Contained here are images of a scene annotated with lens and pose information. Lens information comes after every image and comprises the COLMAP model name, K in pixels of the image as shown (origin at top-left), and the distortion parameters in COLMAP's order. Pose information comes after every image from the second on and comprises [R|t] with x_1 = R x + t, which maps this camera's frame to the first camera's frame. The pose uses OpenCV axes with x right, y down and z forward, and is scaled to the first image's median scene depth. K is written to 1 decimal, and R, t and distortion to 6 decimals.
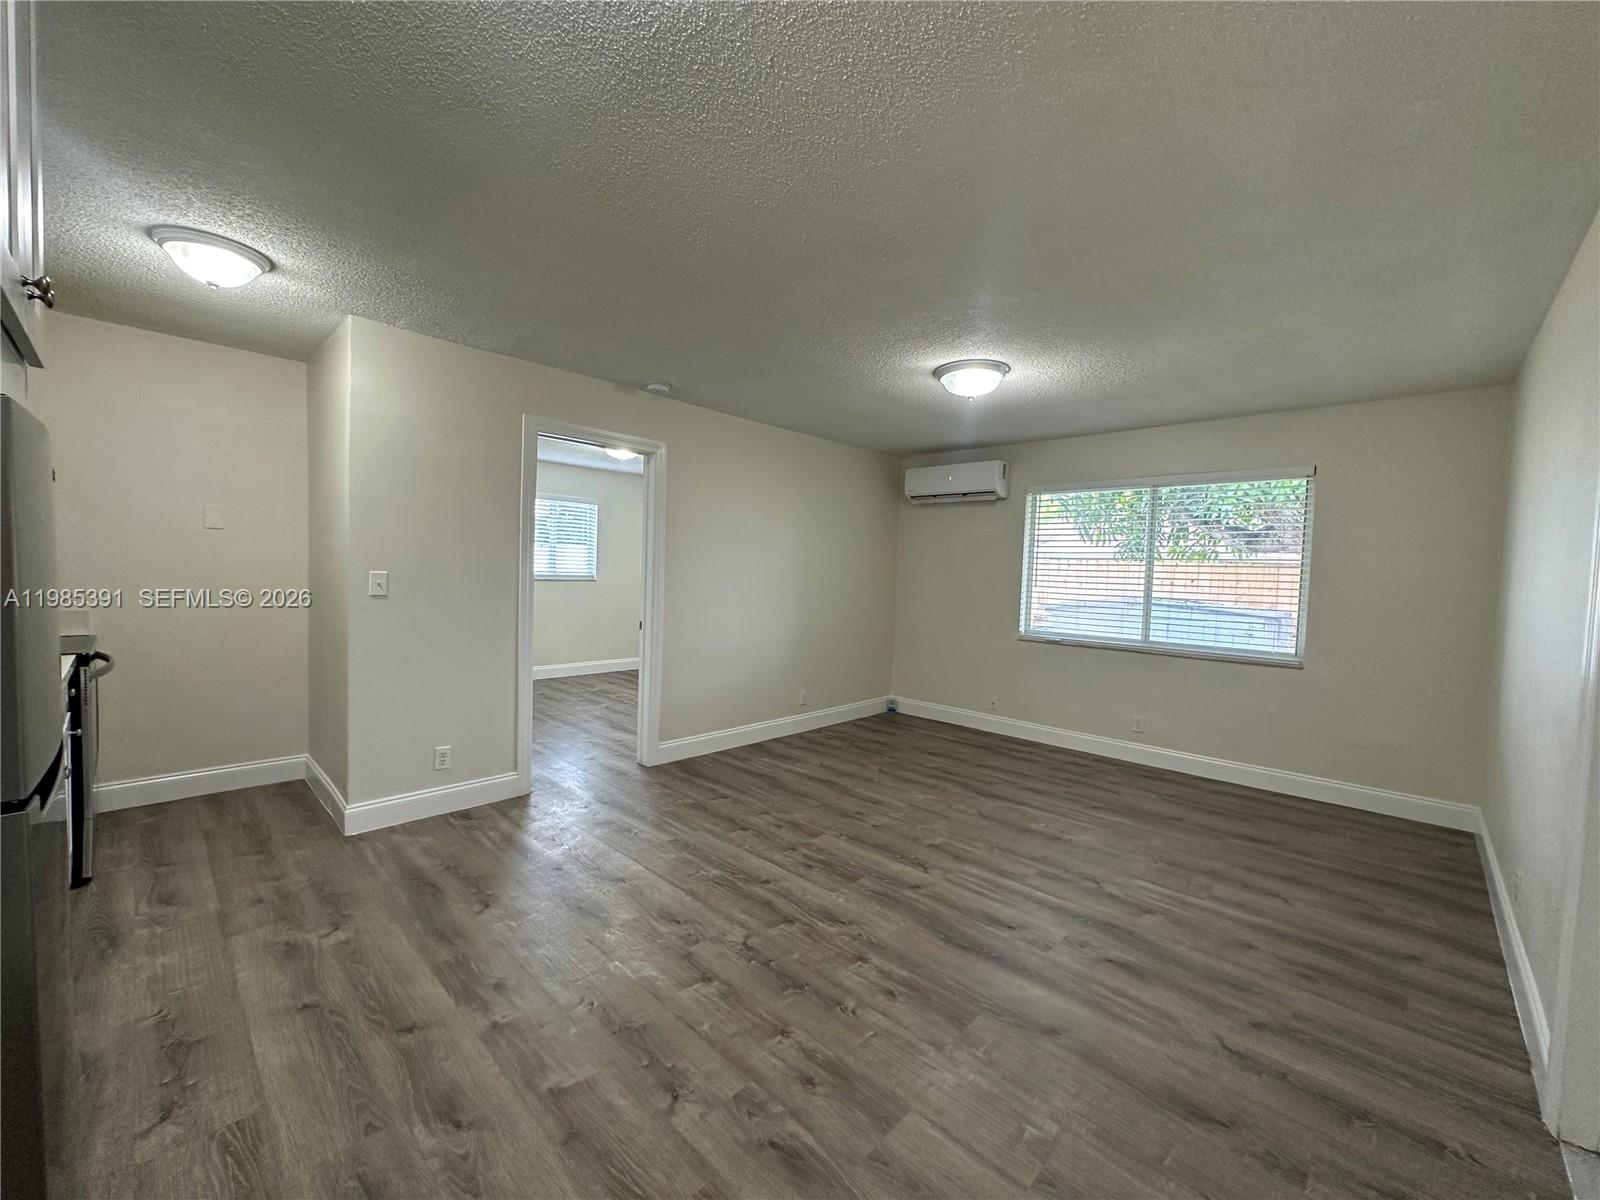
lens RADIAL K [[640.4, 0, 800.1], [0, 640.4, 597.9], [0, 0, 1]] dist [-0.000157, 0.000063]
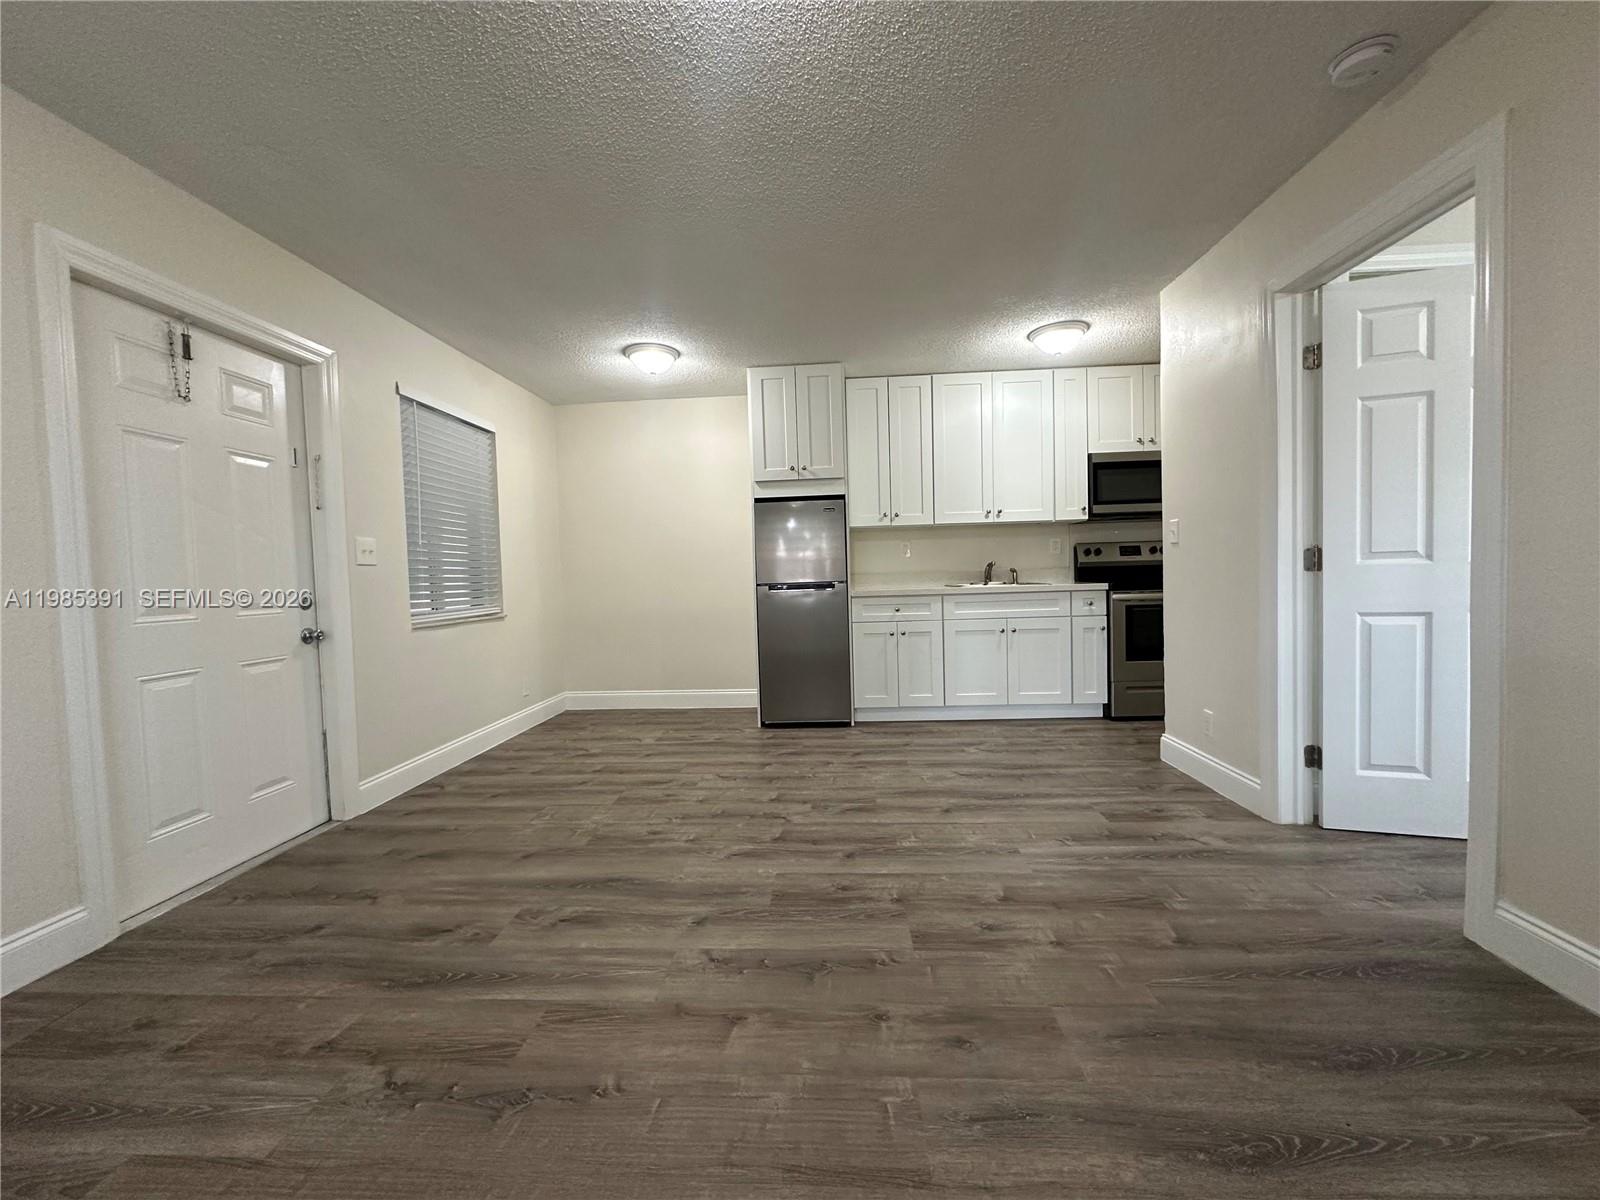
lens RADIAL K [[640.4, 0, 799.7], [0, 640.4, 597.8], [0, 0, 1]] dist [-0.000157, 0.000063]
pose [[-0.764252, 0.016094, -0.644717, 0.553146], [-0.022198, 0.998440, 0.051237, 0.052346], [0.644536, 0.053470, -0.762702, 1.602840]]
